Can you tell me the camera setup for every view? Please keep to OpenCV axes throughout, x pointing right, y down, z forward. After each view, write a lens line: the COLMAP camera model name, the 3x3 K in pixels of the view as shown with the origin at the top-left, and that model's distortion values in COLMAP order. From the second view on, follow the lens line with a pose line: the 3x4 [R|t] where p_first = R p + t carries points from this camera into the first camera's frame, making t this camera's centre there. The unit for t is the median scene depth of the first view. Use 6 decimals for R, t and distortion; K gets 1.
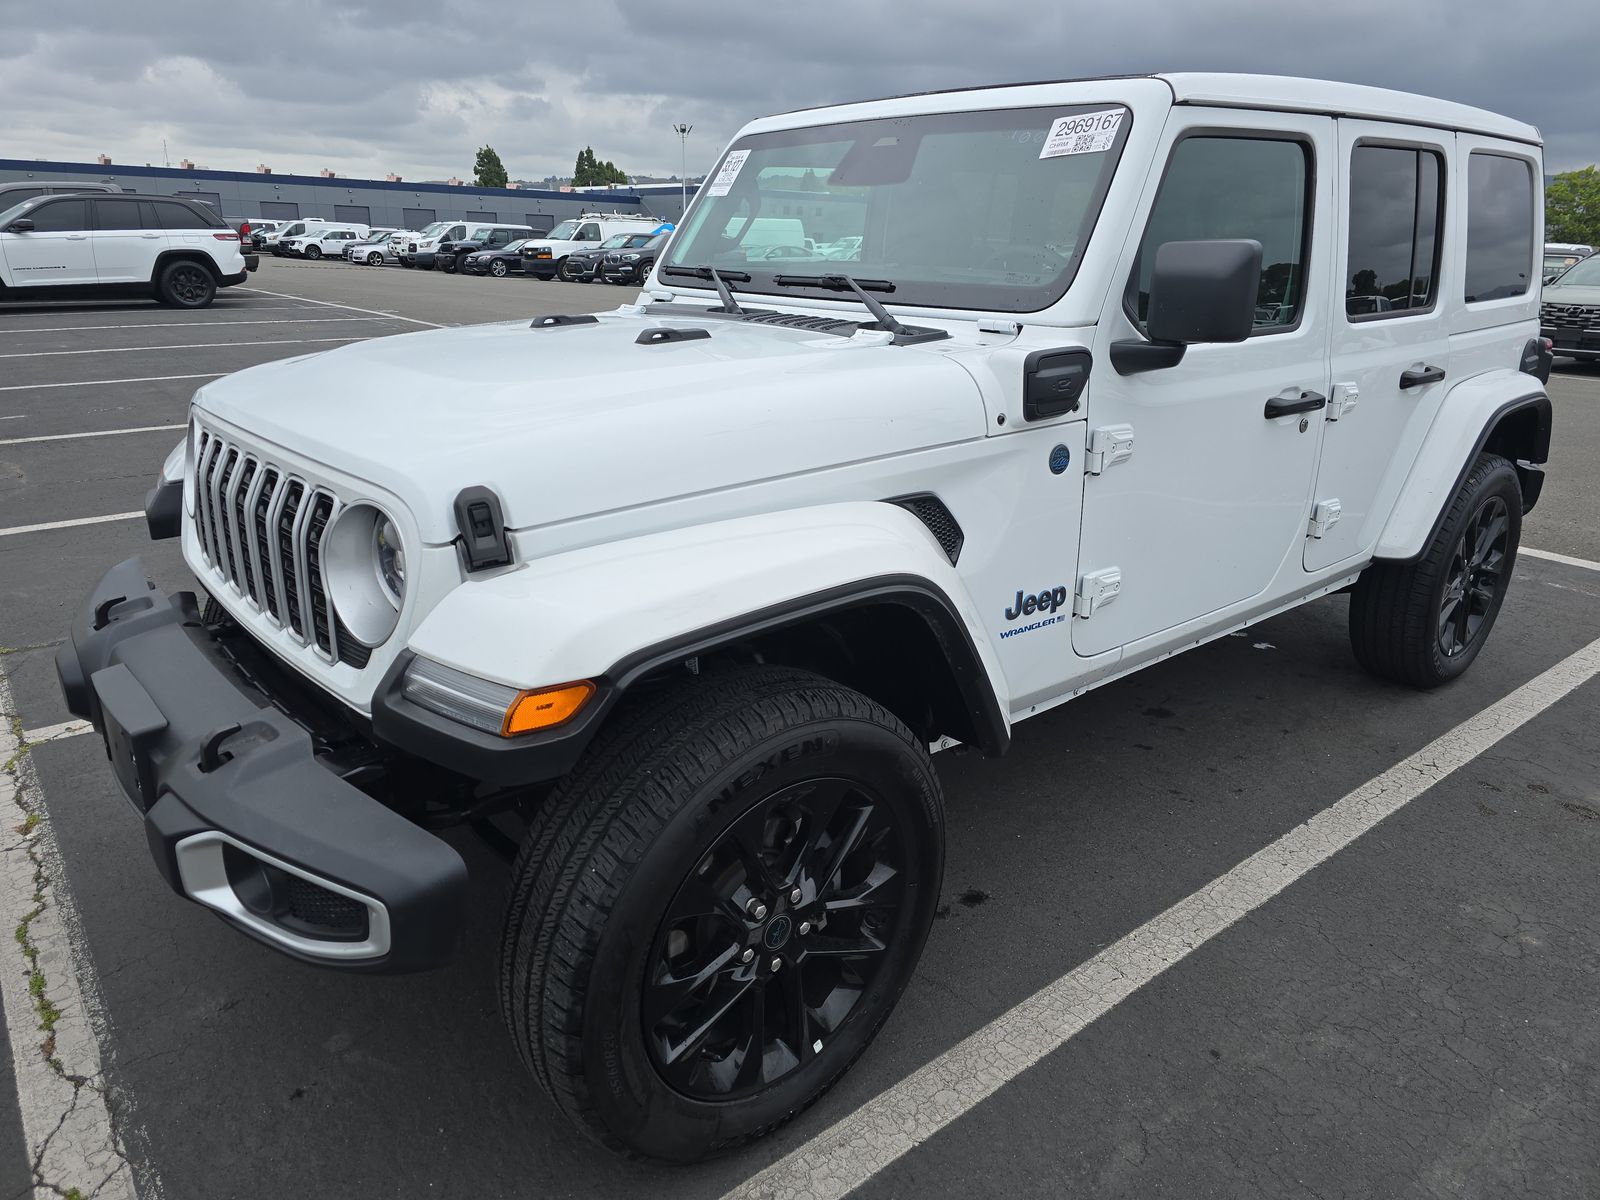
lens RADIAL K [[1130.9, 0, 796.8], [0, 1130.9, 600.3], [0, 0, 1]] dist [-0.000304, -0.002535]
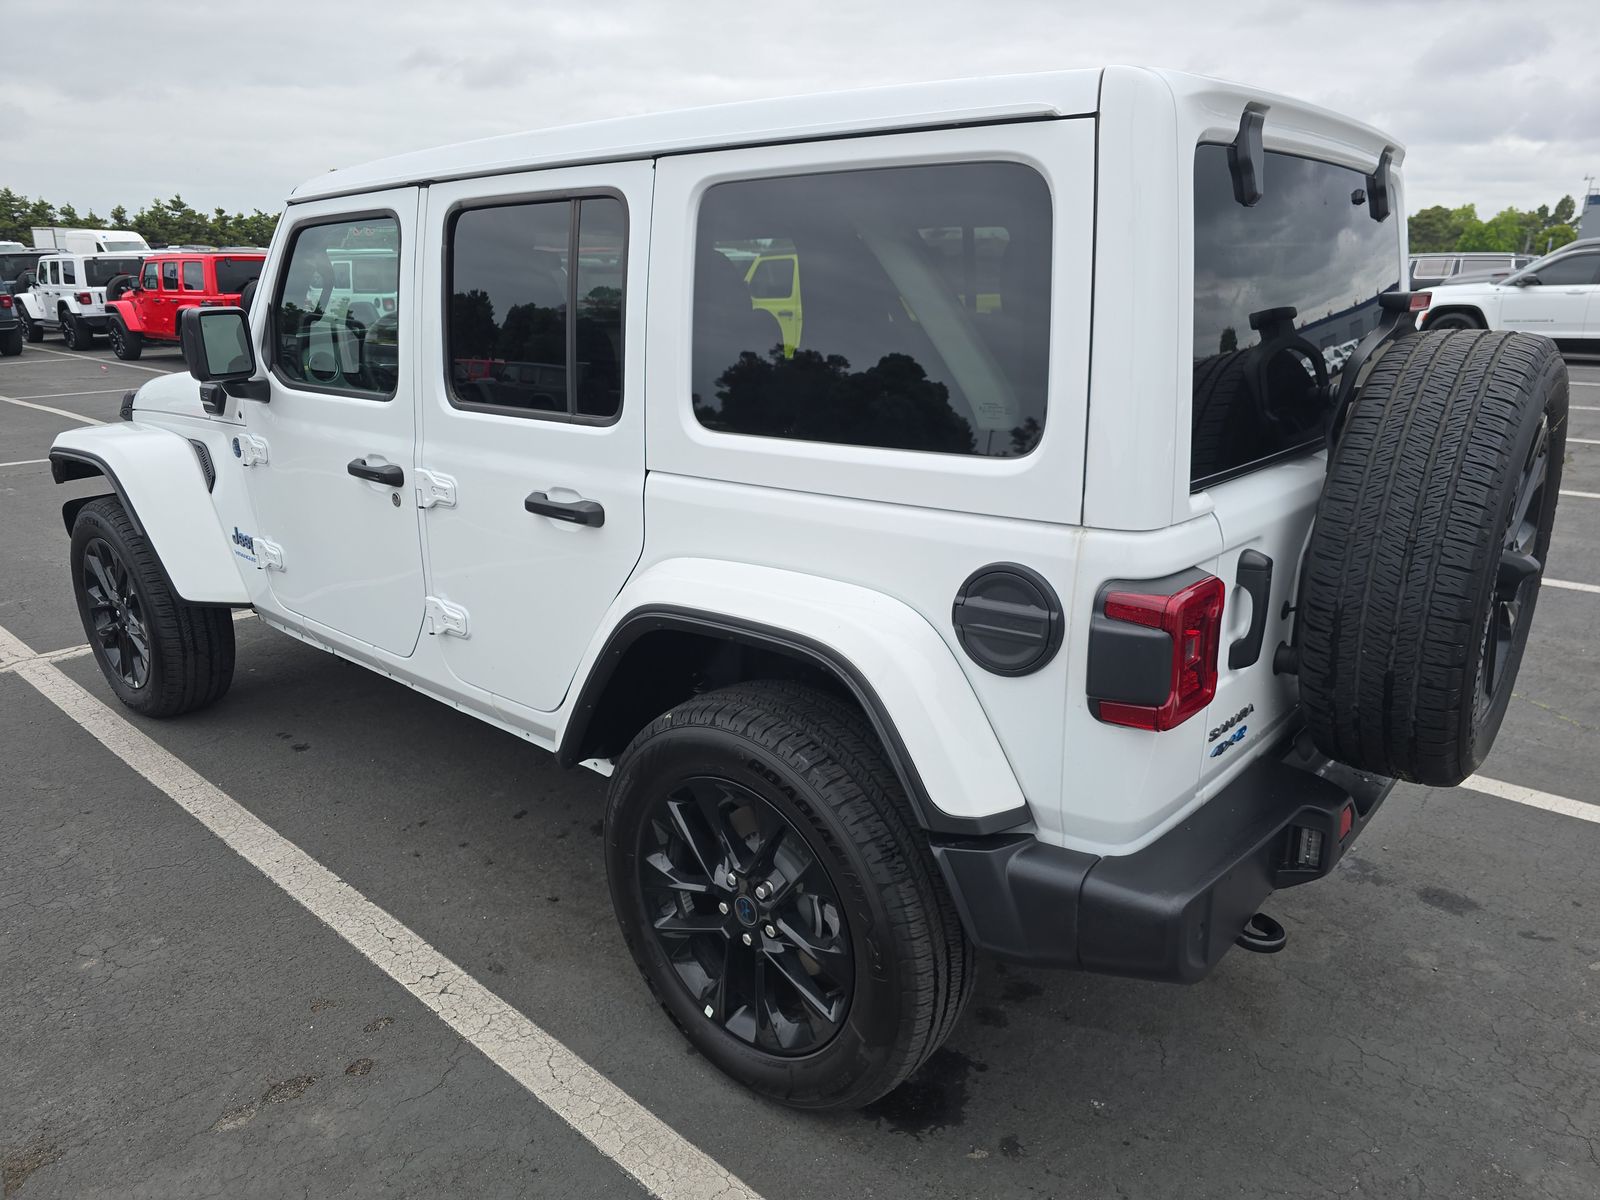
lens RADIAL K [[1116.5, 0, 799.4], [0, 1116.5, 581.3], [0, 0, 1]] dist [-0.002711, -0.004304]
pose [[0.133526, 0.250664, -0.958821, 2.181553], [-0.300658, 0.932134, 0.201818, -0.589342], [0.944339, 0.261329, 0.199828, 1.751782]]
